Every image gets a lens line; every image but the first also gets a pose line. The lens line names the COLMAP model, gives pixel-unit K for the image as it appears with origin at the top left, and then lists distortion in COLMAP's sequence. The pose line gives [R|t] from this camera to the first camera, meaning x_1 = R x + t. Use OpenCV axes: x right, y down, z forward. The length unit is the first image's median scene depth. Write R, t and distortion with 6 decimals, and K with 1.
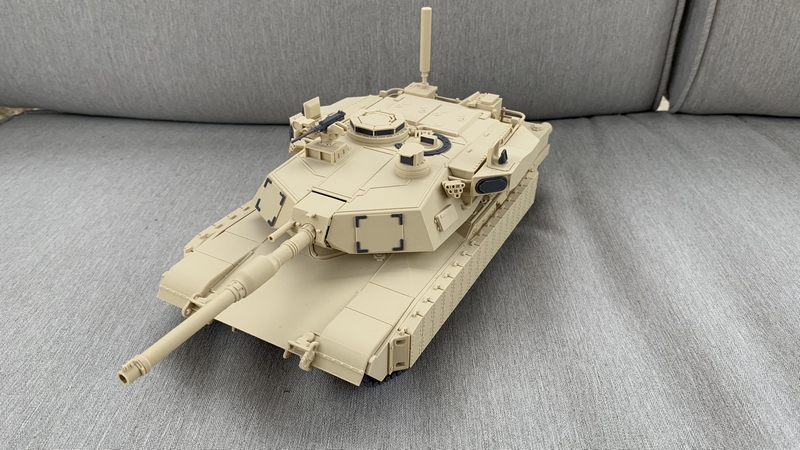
lens RADIAL K [[623.0, 0, 400.0], [0, 623.0, 225.0], [0, 0, 1]] dist [0.001127, -0.005105]
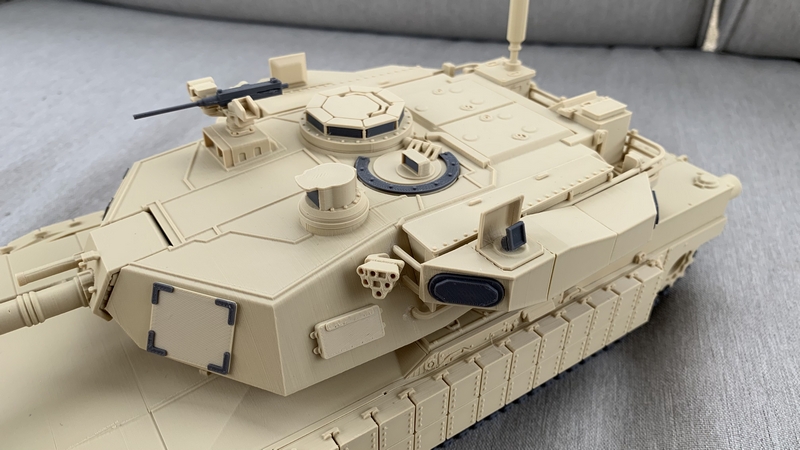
lens RADIAL K [[620.8, 0, 405.3], [0, 620.8, 224.9], [0, 0, 1]] dist [-0.001351, -0.007622]
pose [[0.892425, 0.253117, -0.373510, 0.212959], [-0.236829, 0.967399, 0.089725, -0.113349], [0.384044, 0.008386, 0.923277, 0.449856]]
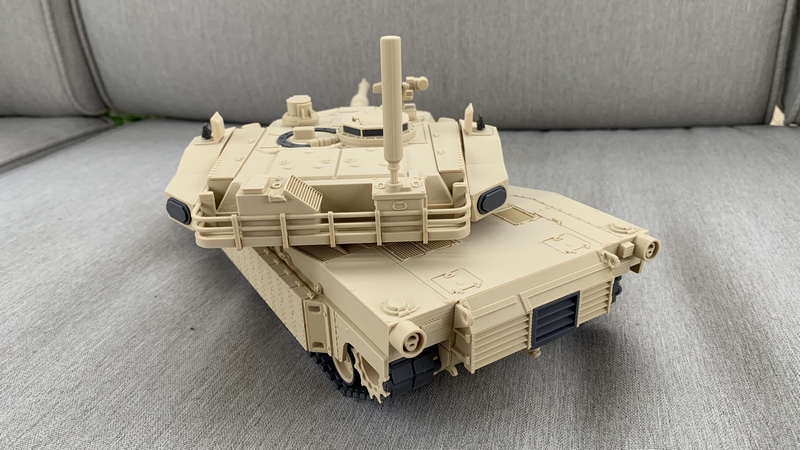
lens RADIAL K [[629.7, 0, 400.5], [0, 629.7, 222.8], [0, 0, 1]] dist [-0.002421, 0.000902]
pose [[0.976031, 0.048756, -0.212100, 0.109743], [-0.073831, 0.990967, -0.111957, 0.117837], [0.204726, 0.124933, 0.970814, 0.032689]]
